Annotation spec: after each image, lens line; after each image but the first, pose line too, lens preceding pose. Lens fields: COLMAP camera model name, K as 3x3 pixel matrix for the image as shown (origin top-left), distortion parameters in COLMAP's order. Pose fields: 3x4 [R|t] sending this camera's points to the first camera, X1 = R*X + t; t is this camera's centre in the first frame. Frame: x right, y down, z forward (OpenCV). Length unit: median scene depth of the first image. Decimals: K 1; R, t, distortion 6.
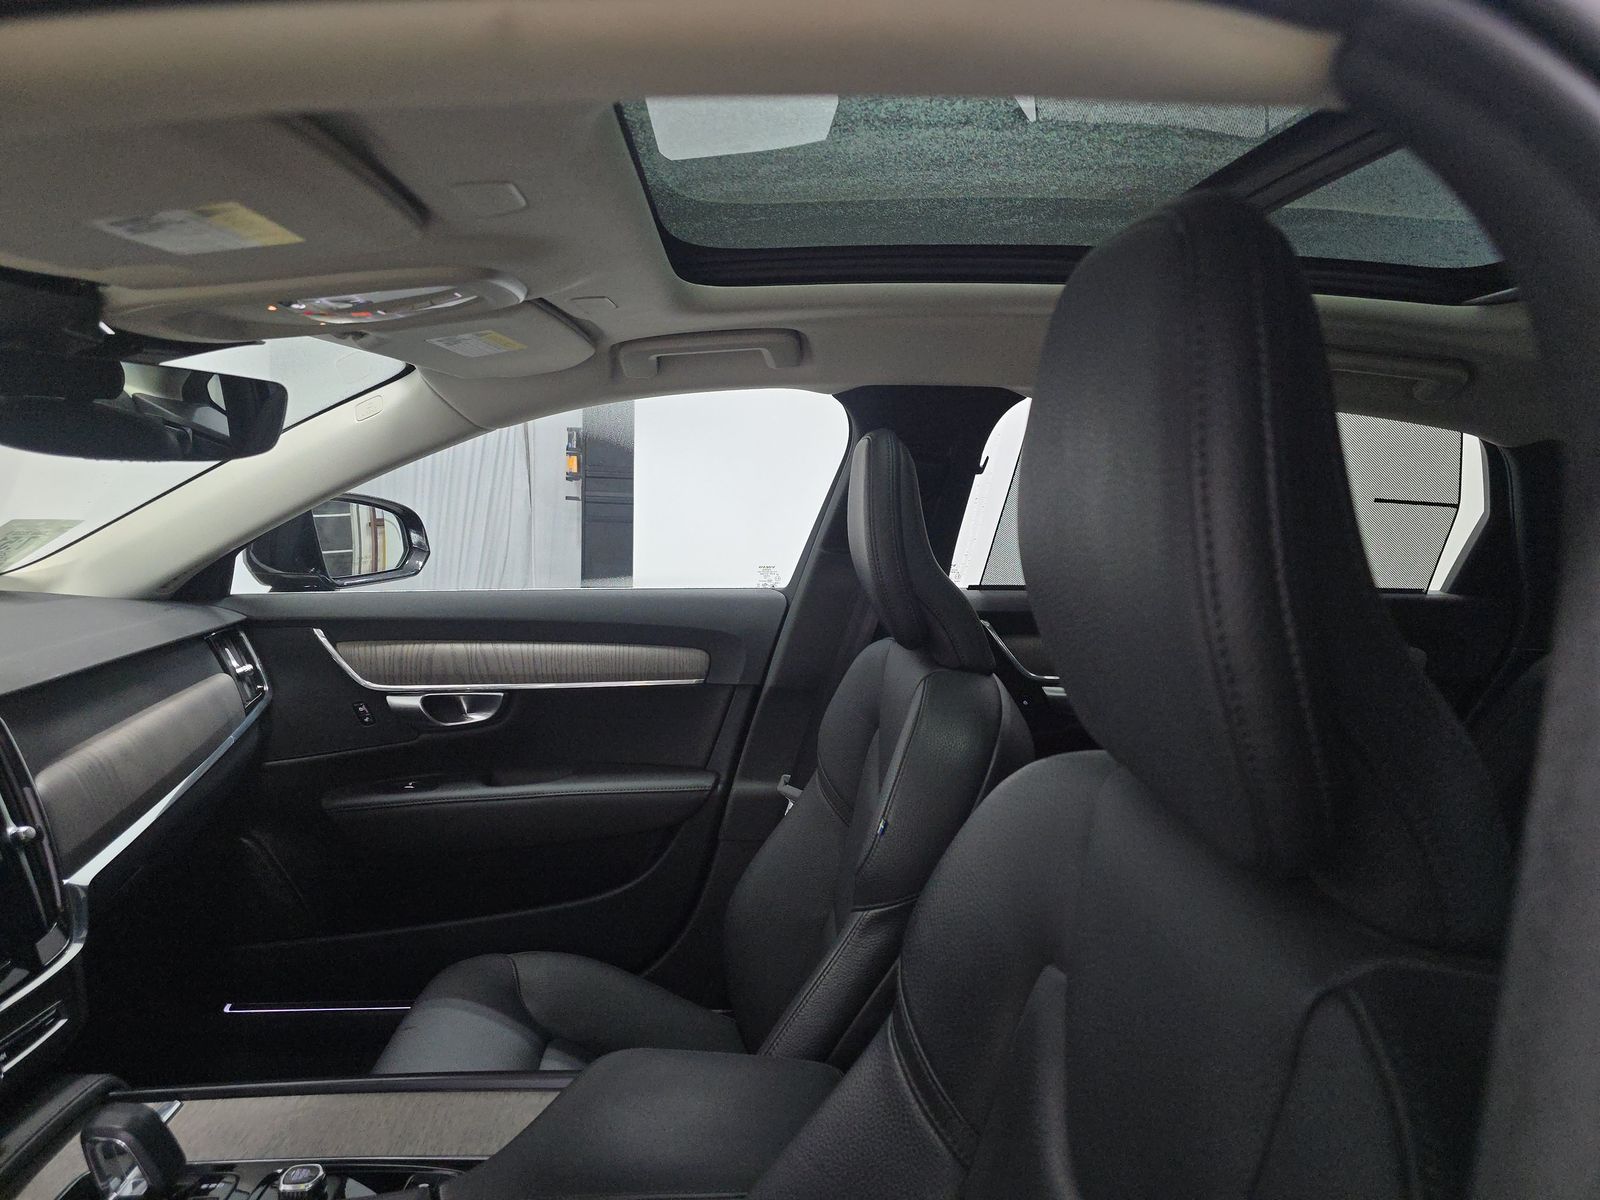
lens RADIAL K [[1066.5, 0, 802.0], [0, 1066.5, 594.9], [0, 0, 1]] dist [0.048276, -0.041445]
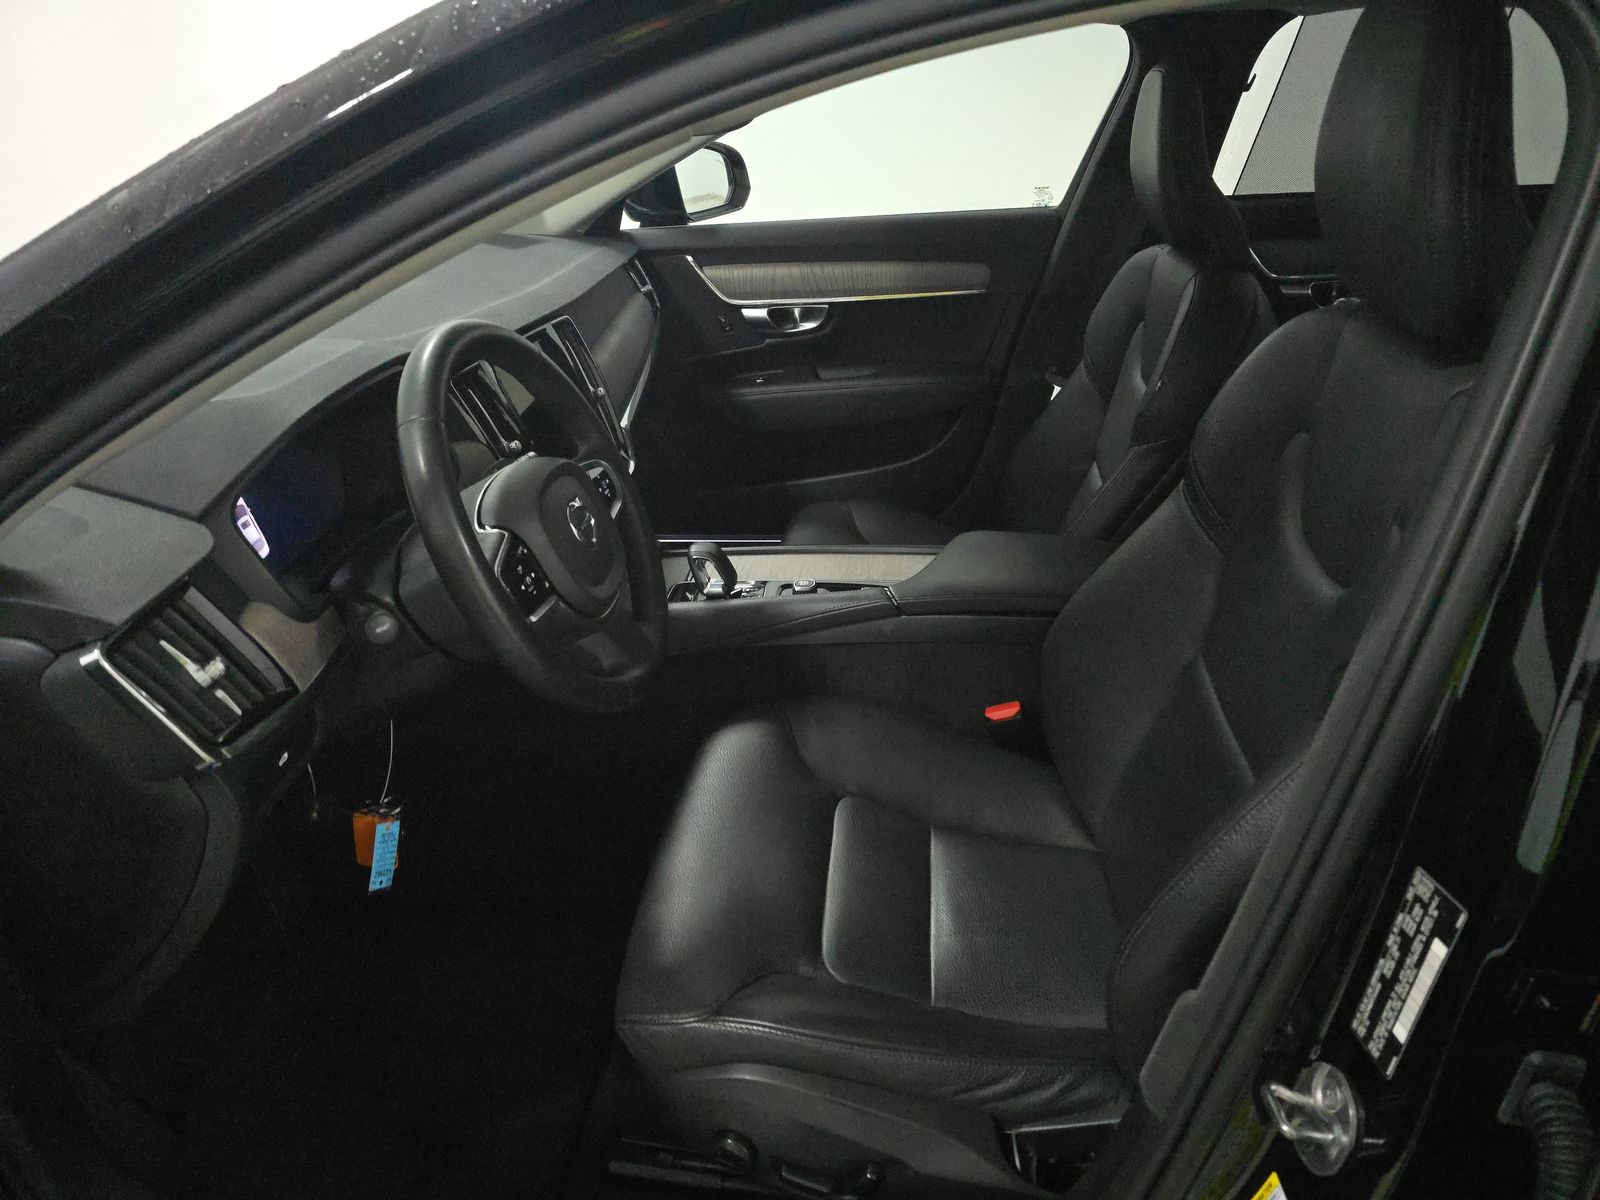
lens RADIAL K [[1066.5, 0, 802.0], [0, 1066.5, 594.9], [0, 0, 1]] dist [0.048276, -0.041445]
pose [[0.987461, 0.015053, -0.157144, -0.106636], [0.037416, 0.944763, 0.325612, 0.002258], [0.153365, -0.327409, 0.932353, -0.306337]]
